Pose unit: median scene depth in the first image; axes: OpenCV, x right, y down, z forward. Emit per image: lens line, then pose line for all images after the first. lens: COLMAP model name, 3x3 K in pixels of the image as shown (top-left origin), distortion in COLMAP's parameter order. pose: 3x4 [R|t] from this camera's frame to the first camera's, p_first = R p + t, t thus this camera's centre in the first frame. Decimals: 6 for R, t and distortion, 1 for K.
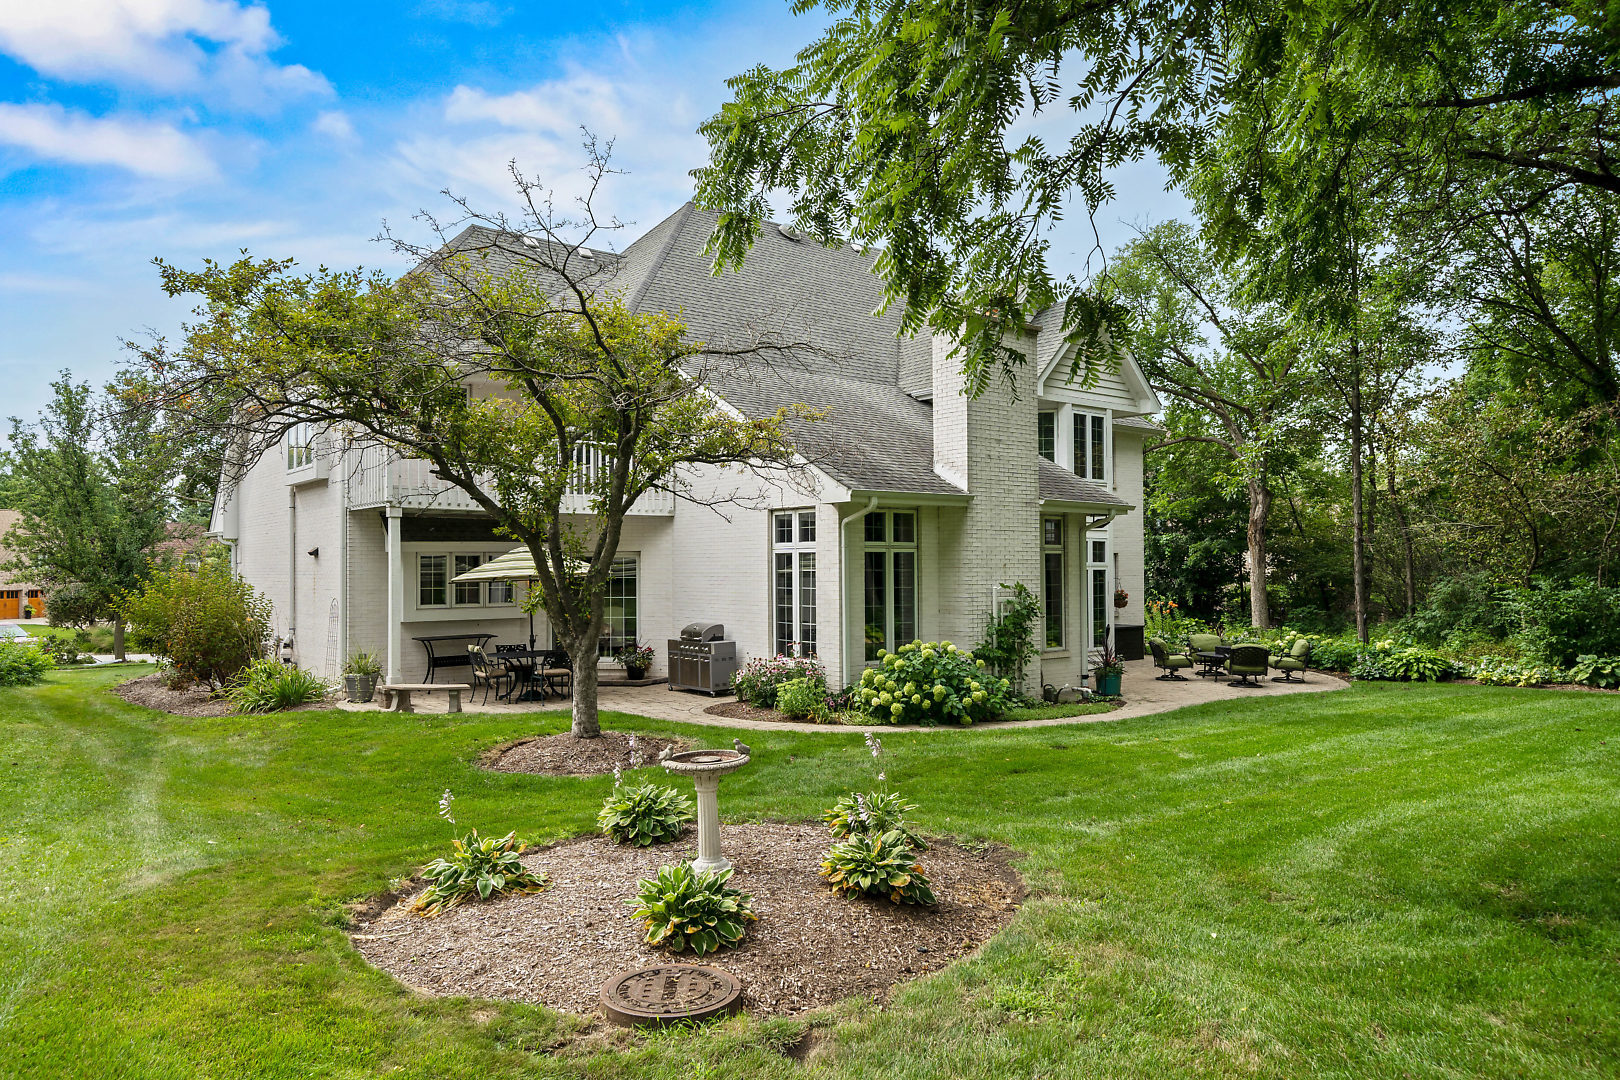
lens RADIAL K [[1121.7, 0, 804.1], [0, 1121.7, 552.1], [0, 0, 1]] dist [-0.000217, 0.002135]
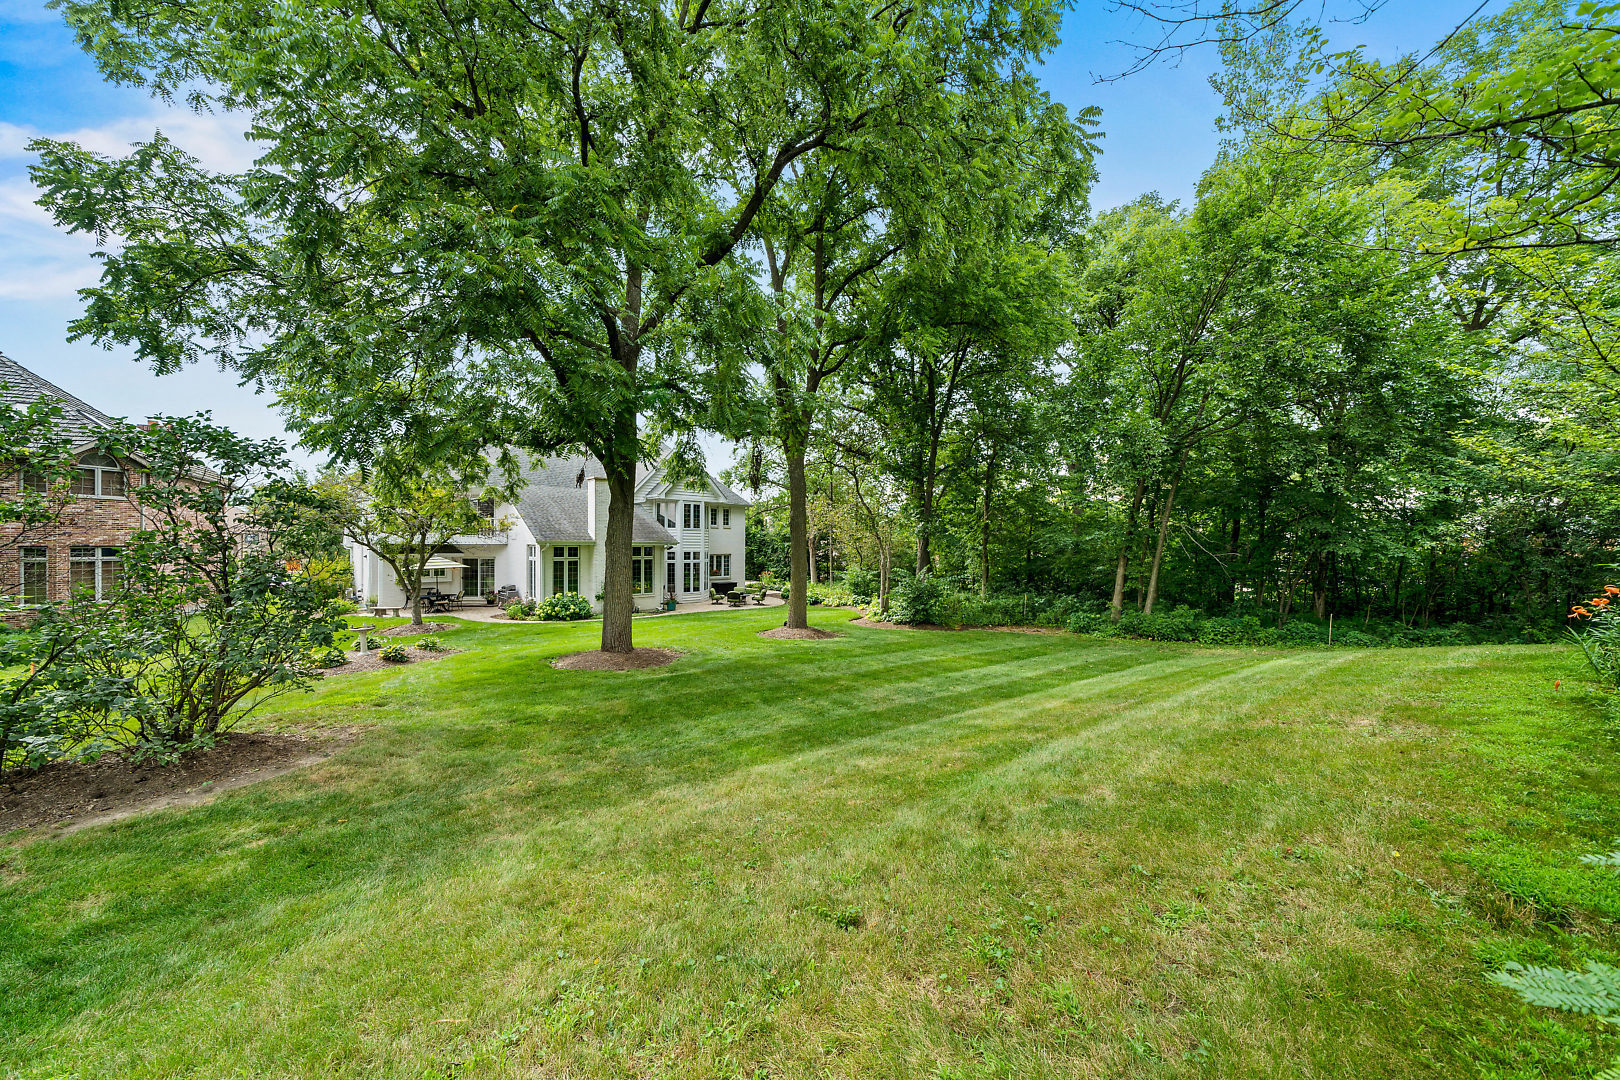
lens RADIAL K [[567.2, 0, 807.0], [0, 567.2, 541.6], [0, 0, 1]] dist [-0.007152, -0.000187]
pose [[0.996900, 0.007092, 0.078352, 0.425642], [-0.007972, 0.999909, 0.010917, -0.051142], [-0.078268, -0.011508, 0.996866, -0.359624]]
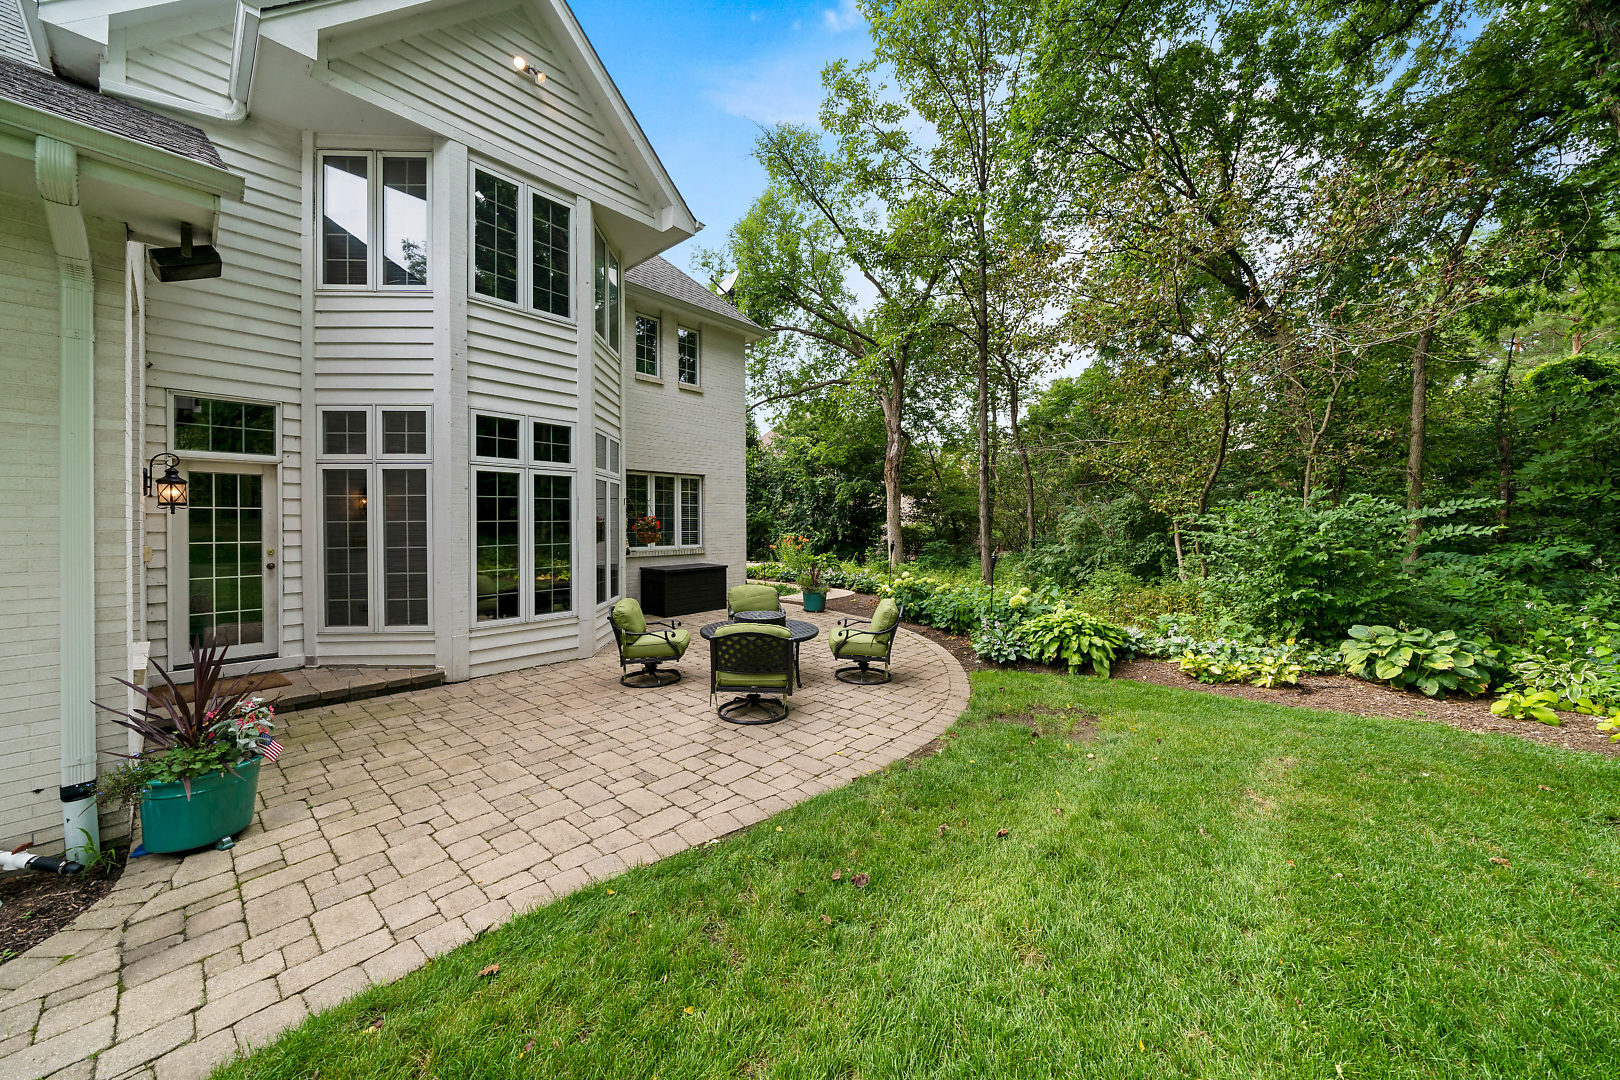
lens RADIAL K [[567.2, 0, 820.1], [0, 567.2, 527.3], [0, 0, 1]] dist [-0.007152, -0.000187]
pose [[0.983755, 0.000068, 0.179515, 0.349955], [-0.004046, 0.999754, 0.021797, 0.035373], [-0.179469, -0.022169, 0.983514, 0.710470]]
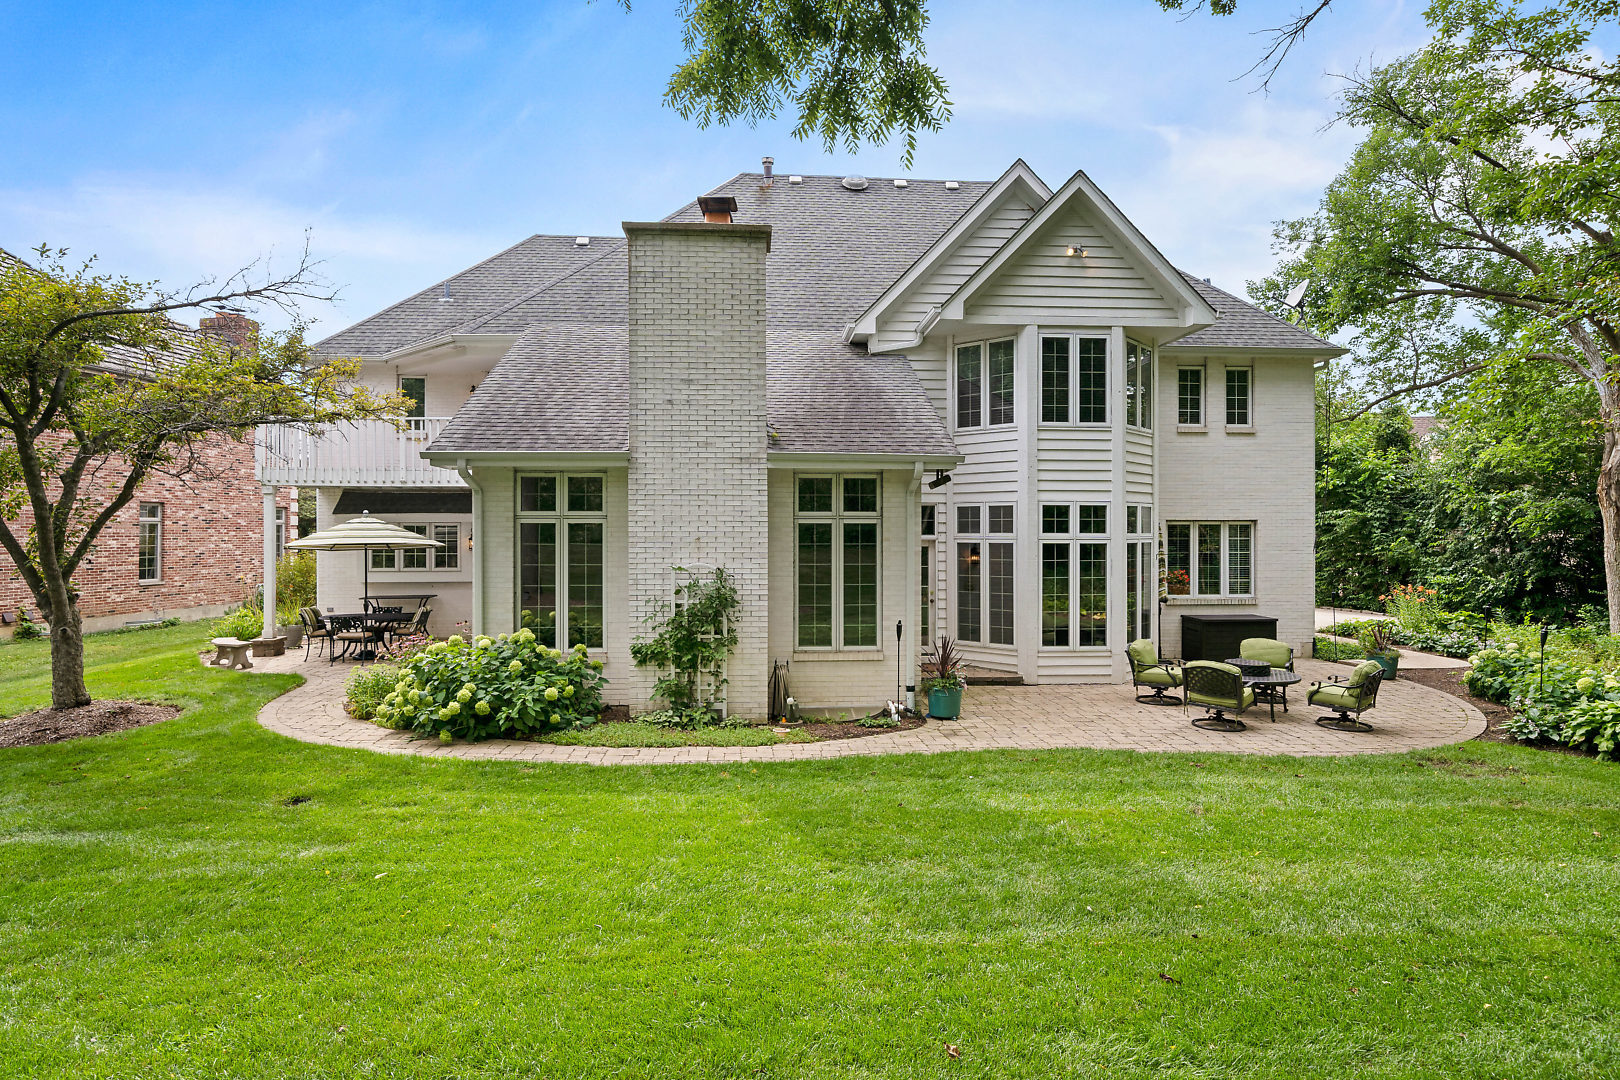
lens RADIAL K [[899.8, 0, 800.4], [0, 899.8, 528.9], [0, 0, 1]] dist [0.002824, 0.002684]
pose [[0.816304, 0.001643, -0.577621, 0.459131], [0.005344, 0.999932, 0.010396, -0.001353], [0.577598, -0.011573, 0.816239, 0.403846]]
